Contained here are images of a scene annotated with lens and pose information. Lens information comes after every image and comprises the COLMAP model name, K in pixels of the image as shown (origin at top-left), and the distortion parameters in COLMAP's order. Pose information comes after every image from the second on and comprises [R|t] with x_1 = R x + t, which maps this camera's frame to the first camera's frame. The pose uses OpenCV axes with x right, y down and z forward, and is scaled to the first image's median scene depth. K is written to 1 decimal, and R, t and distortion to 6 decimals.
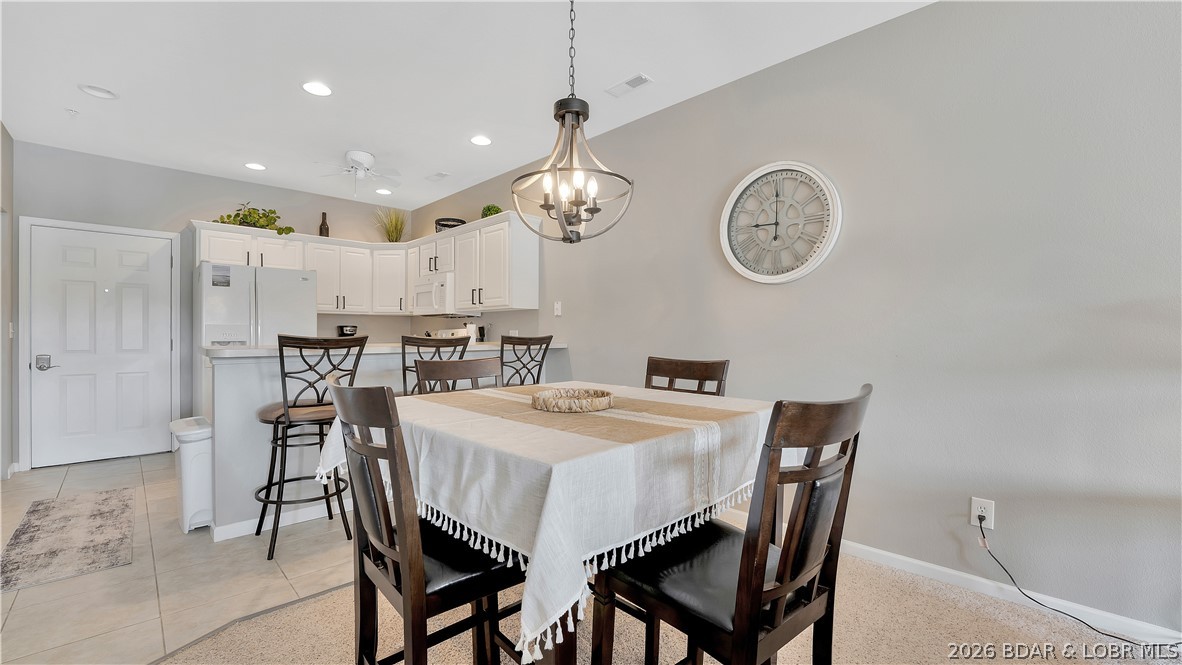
lens RADIAL K [[481.4, 0, 565.1], [0, 481.4, 325.2], [0, 0, 1]] dist [-0.010708, 0.002705]
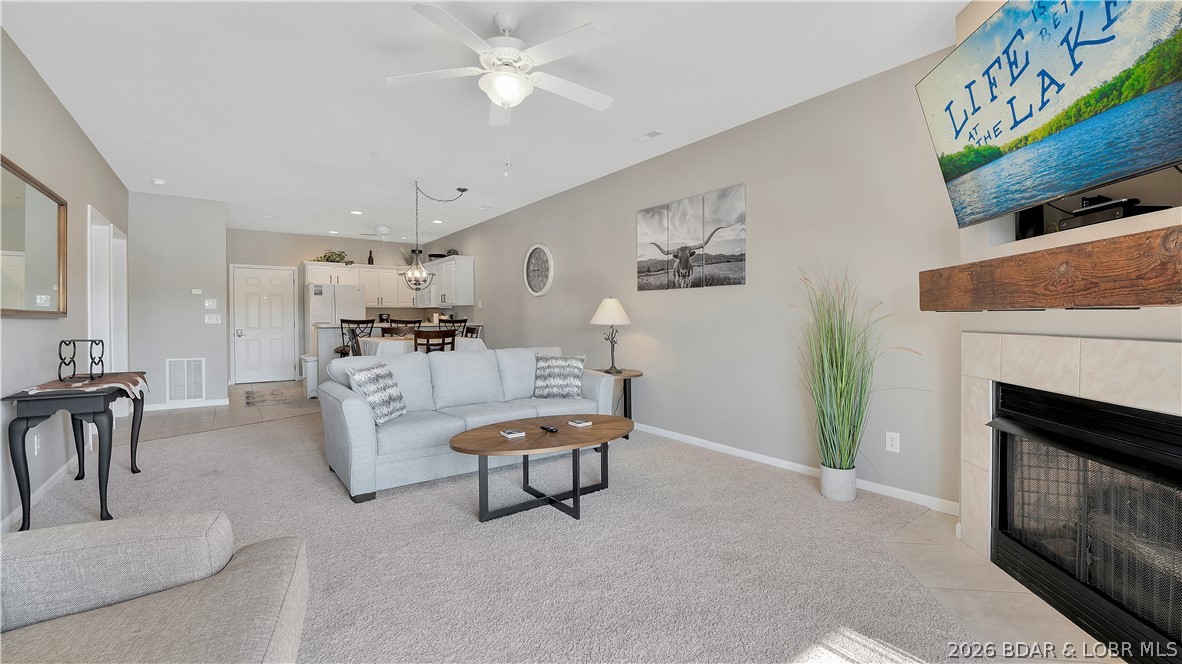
lens RADIAL K [[481.4, 0, 585.9], [0, 481.4, 330.3], [0, 0, 1]] dist [-0.010708, 0.002705]
pose [[0.993421, -0.004360, -0.114436, 0.626734], [0.009224, 0.999074, 0.042015, -0.008737], [0.114147, -0.042794, 0.992542, -0.876141]]
